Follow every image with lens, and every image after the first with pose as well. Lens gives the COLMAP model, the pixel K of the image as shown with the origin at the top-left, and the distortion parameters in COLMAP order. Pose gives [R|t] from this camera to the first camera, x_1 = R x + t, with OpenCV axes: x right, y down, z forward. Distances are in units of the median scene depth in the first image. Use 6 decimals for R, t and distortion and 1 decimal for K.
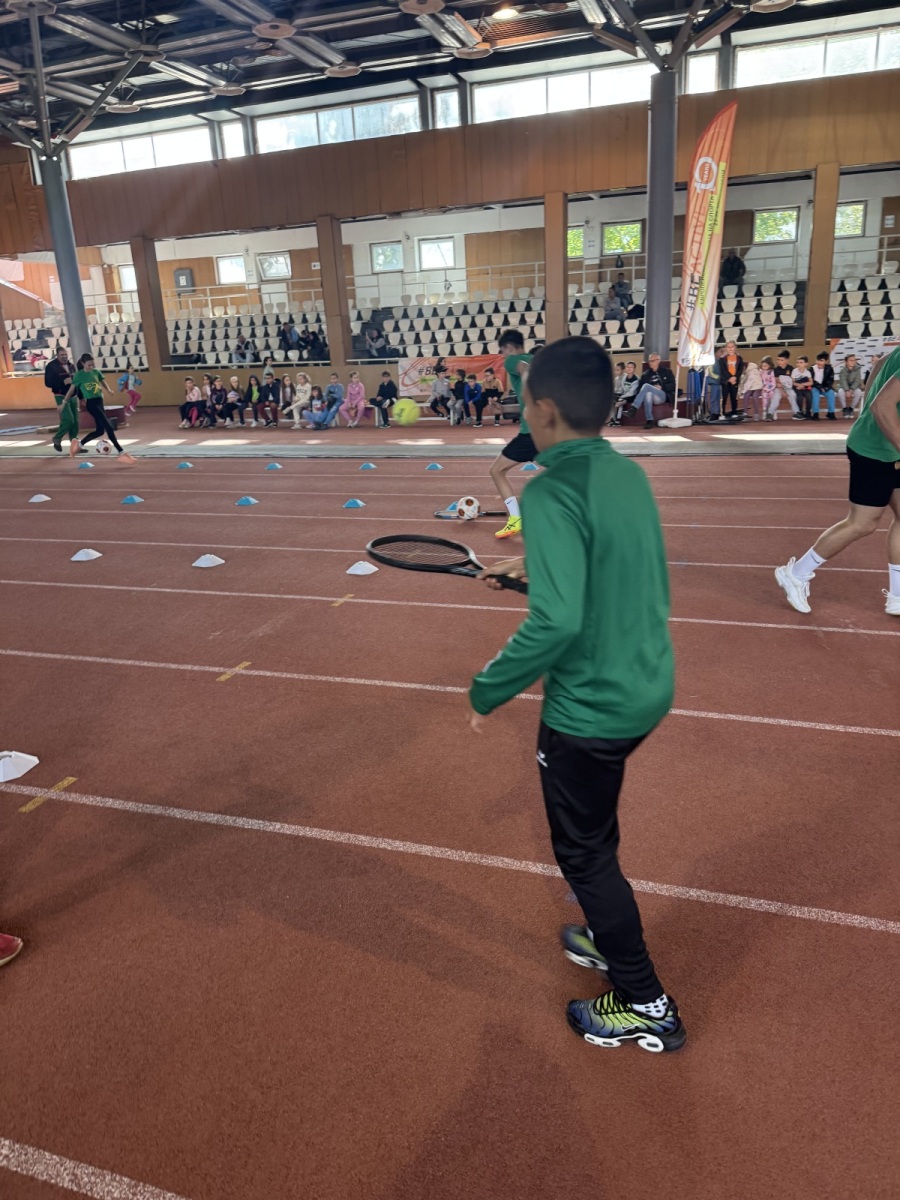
lens RADIAL K [[843.1, 0, 449.5], [0, 843.1, 596.7], [0, 0, 1]] dist [0.023480, -0.029404]
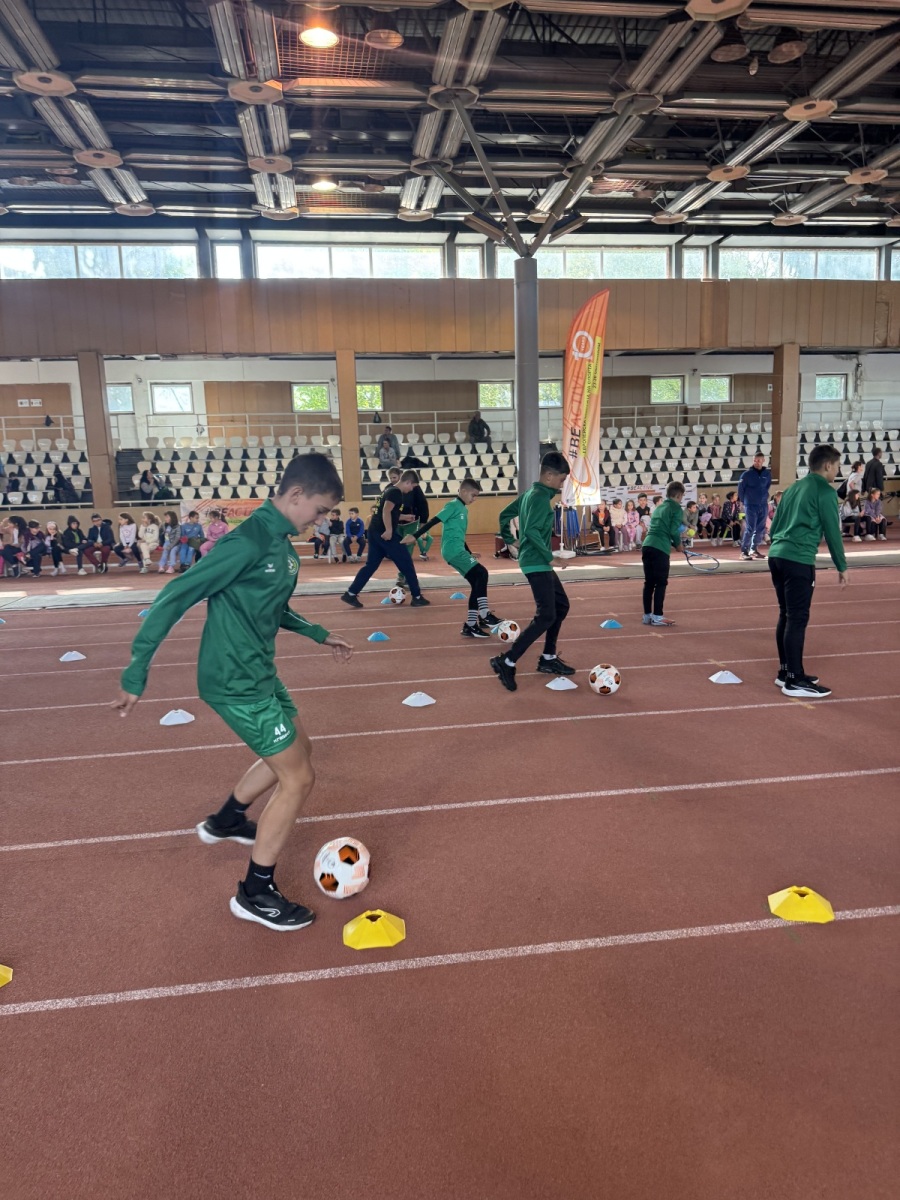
lens RADIAL K [[843.1, 0, 445.3], [0, 843.1, 592.1], [0, 0, 1]] dist [0.023480, -0.029404]
pose [[0.888093, -0.041480, 0.457789, -0.382725], [0.122340, 0.981329, -0.148416, -0.019291], [-0.443085, 0.187813, 0.876585, 0.128176]]
